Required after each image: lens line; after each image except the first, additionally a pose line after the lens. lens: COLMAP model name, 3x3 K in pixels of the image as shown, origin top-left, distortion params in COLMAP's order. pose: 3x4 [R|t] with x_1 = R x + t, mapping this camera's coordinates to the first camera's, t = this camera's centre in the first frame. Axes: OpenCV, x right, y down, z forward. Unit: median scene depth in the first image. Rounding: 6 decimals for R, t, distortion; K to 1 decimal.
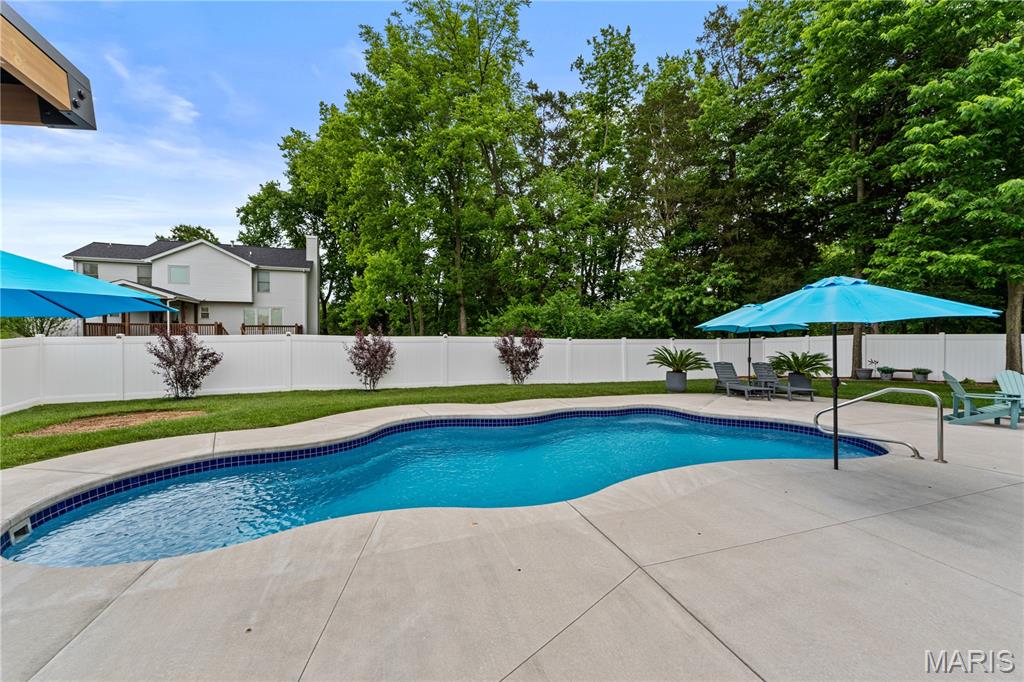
lens RADIAL K [[414.1, 0, 510.6], [0, 414.1, 332.6], [0, 0, 1]] dist [-0.000782, -0.000023]
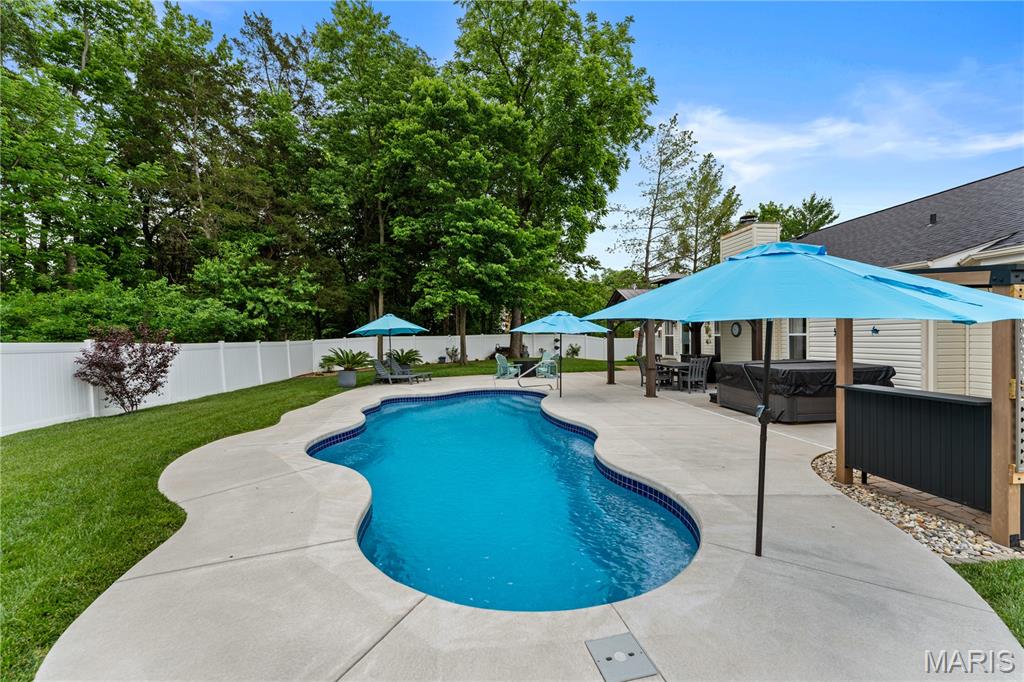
lens RADIAL K [[414.1, 0, 510.6], [0, 414.1, 332.6], [0, 0, 1]] dist [-0.000782, -0.000023]
pose [[0.221755, 0.001631, 0.975101, -0.791515], [-0.001302, 0.999998, -0.001376, -0.009057], [-0.975101, -0.000964, 0.221757, 0.411812]]
